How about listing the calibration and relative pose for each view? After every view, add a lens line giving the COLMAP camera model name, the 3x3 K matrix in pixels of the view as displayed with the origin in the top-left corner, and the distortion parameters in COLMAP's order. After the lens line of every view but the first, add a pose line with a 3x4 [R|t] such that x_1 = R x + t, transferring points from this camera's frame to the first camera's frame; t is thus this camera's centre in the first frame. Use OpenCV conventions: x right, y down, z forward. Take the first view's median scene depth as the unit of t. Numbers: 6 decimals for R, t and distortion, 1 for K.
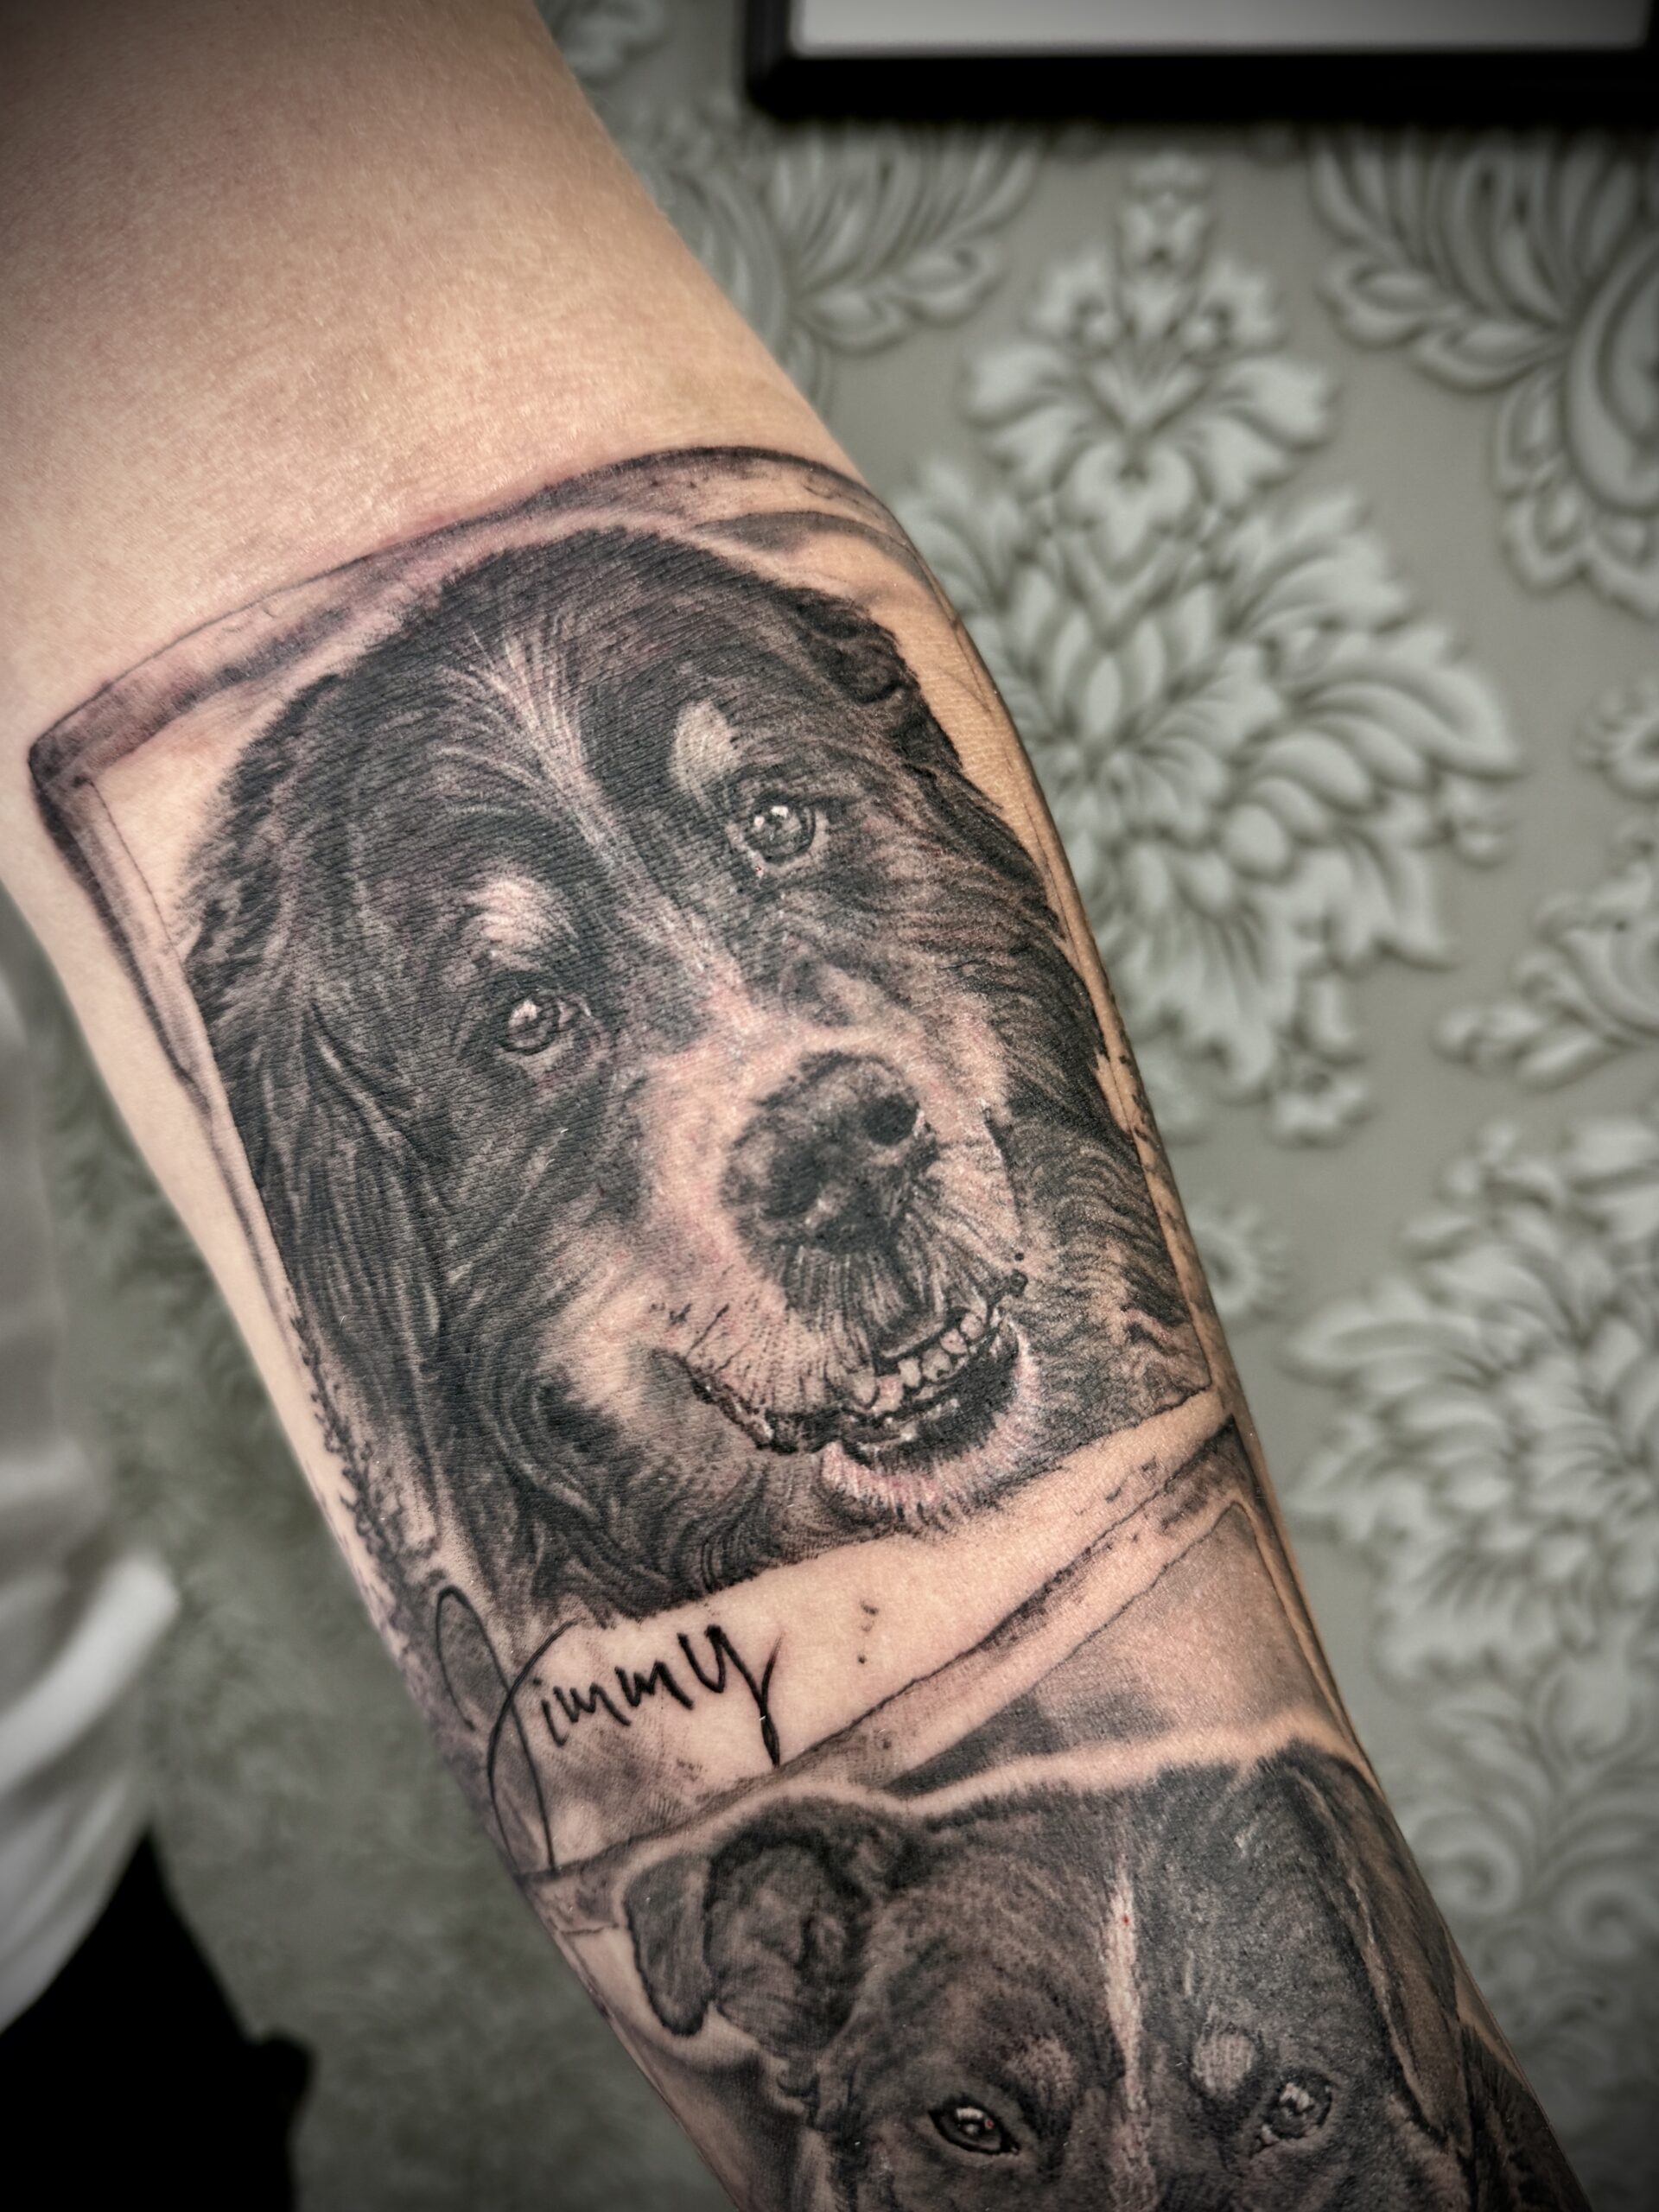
lens RADIAL K [[1627.3, 0, 1036.0], [0, 1627.3, 937.8], [0, 0, 1]] dist [-0.027386, 0.058798]
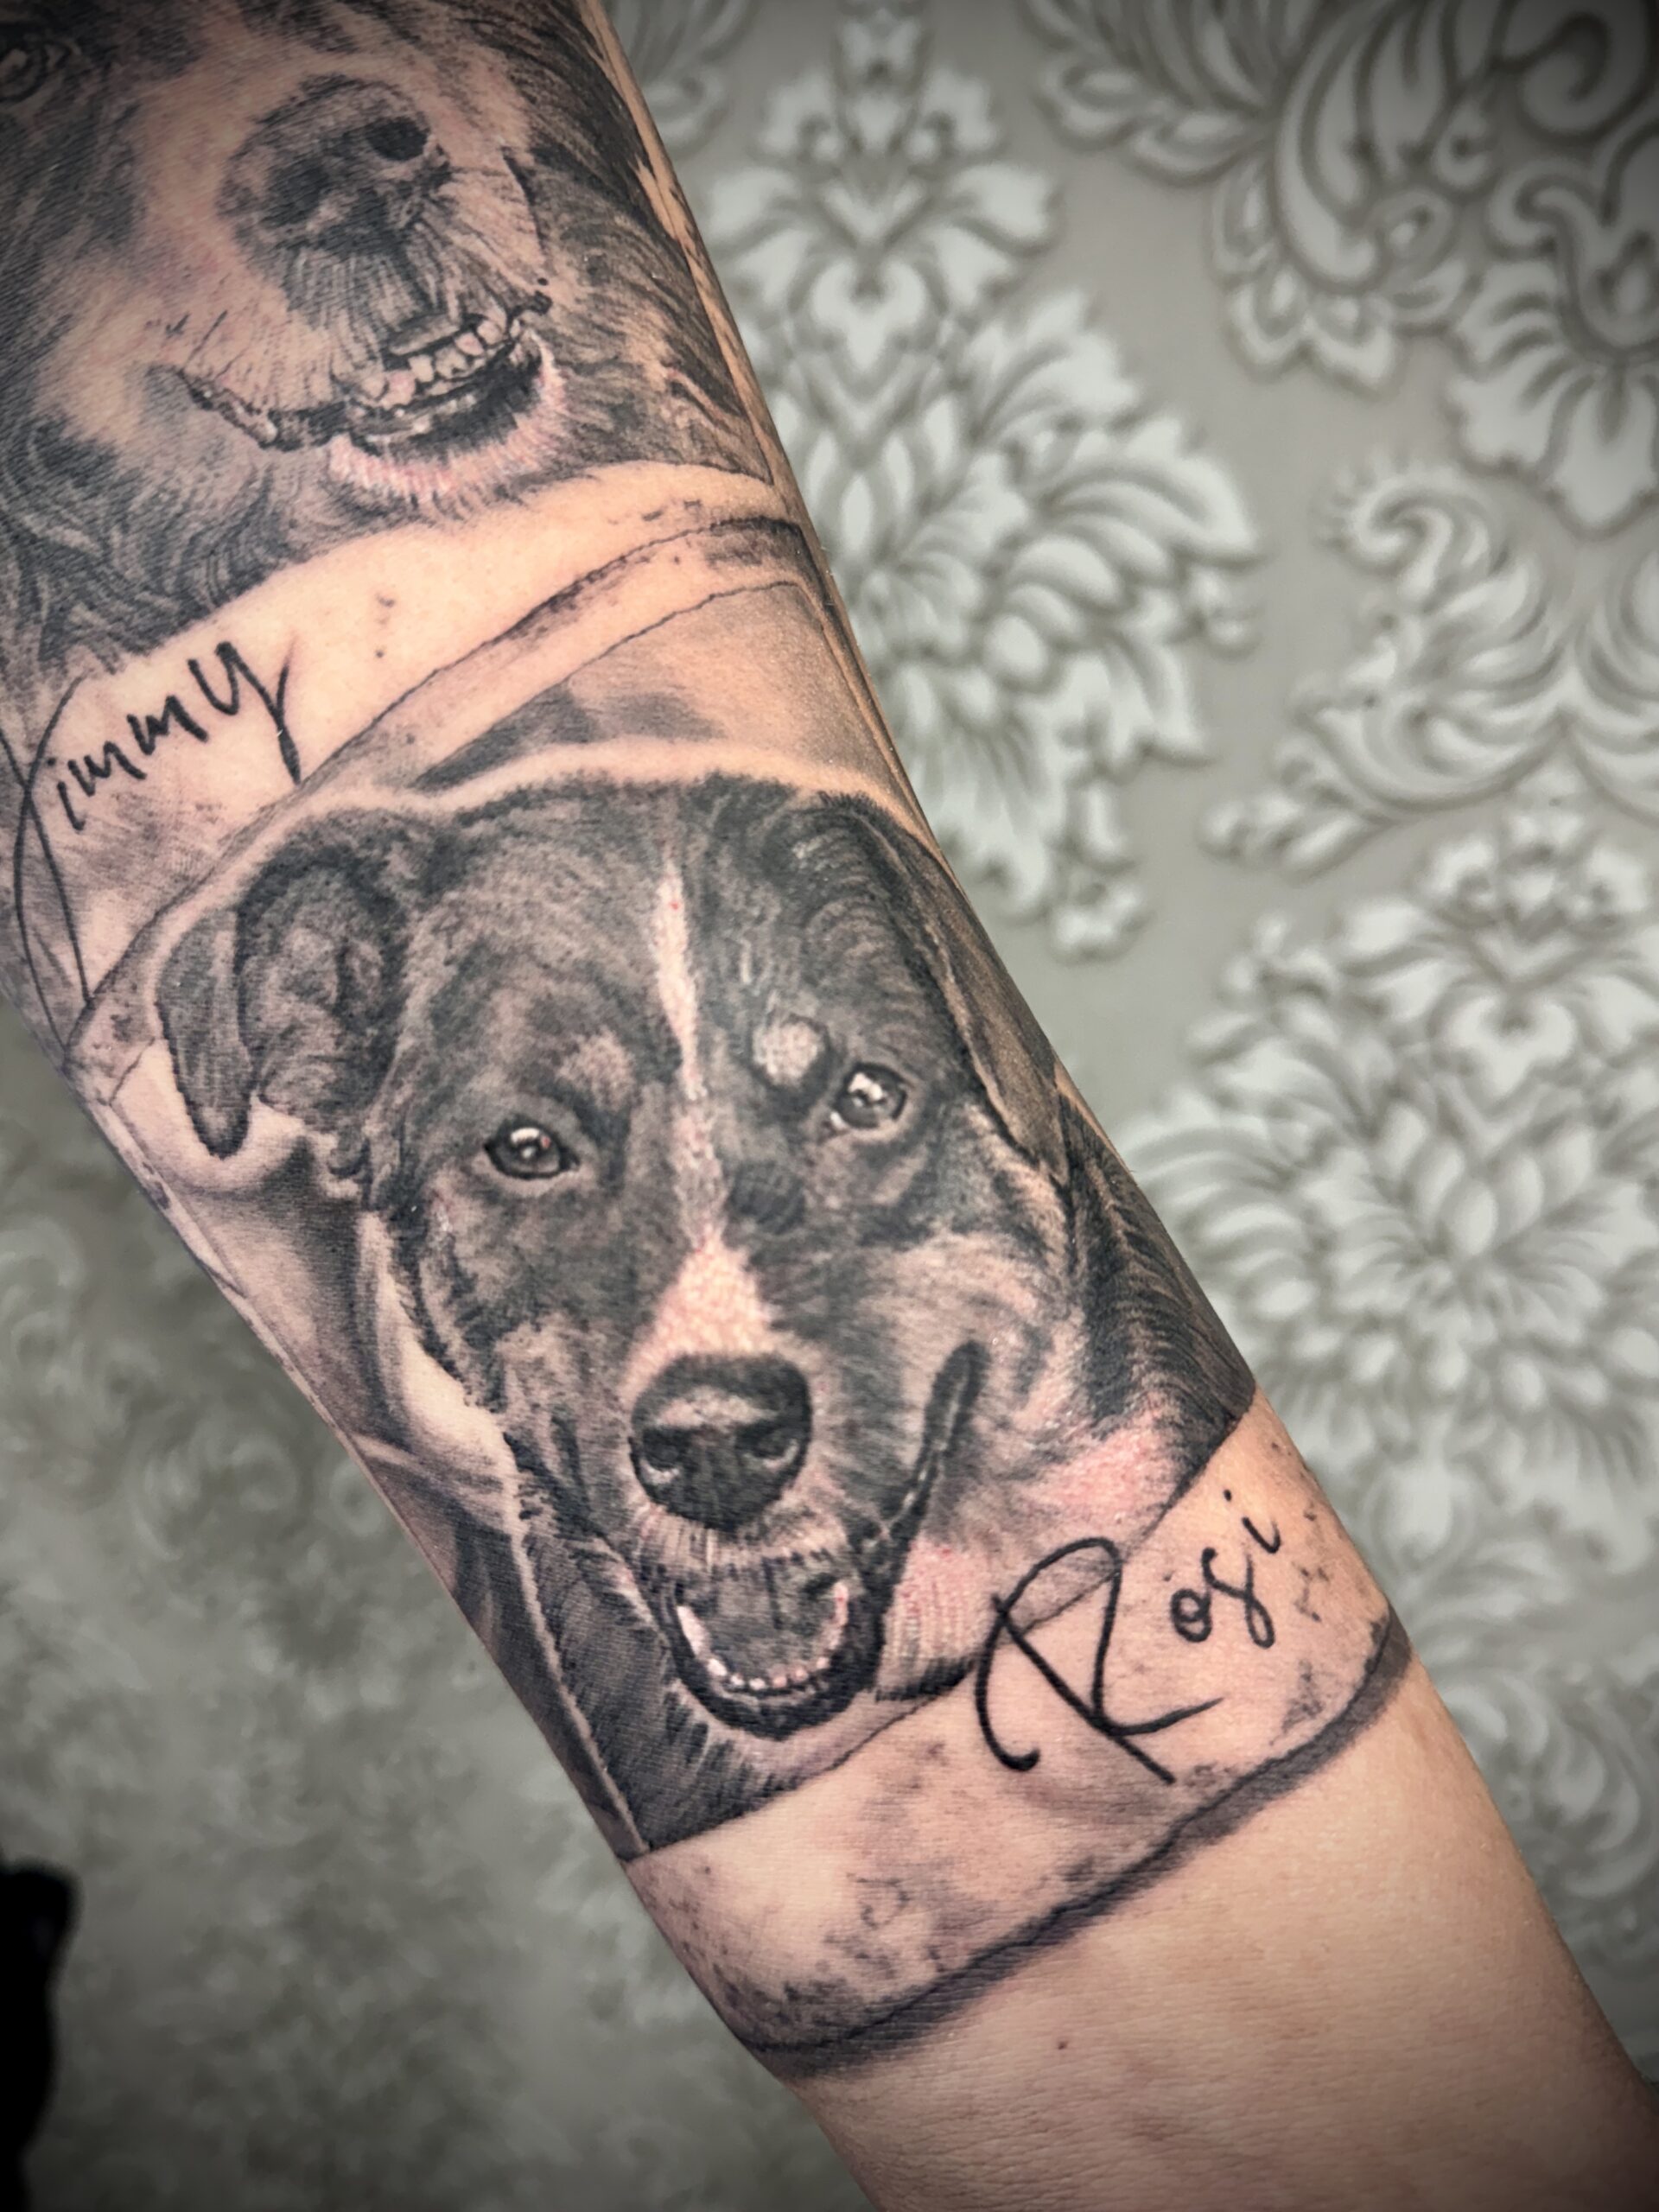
lens RADIAL K [[1586.3, 0, 1040.8], [0, 1586.3, 1107.5], [0, 0, 1]] dist [0.006065, -0.011298]
pose [[0.996122, -0.060597, 0.063792, 0.198850], [0.063467, 0.997015, -0.043967, 0.760533], [-0.060937, 0.047845, 0.996994, 0.061181]]
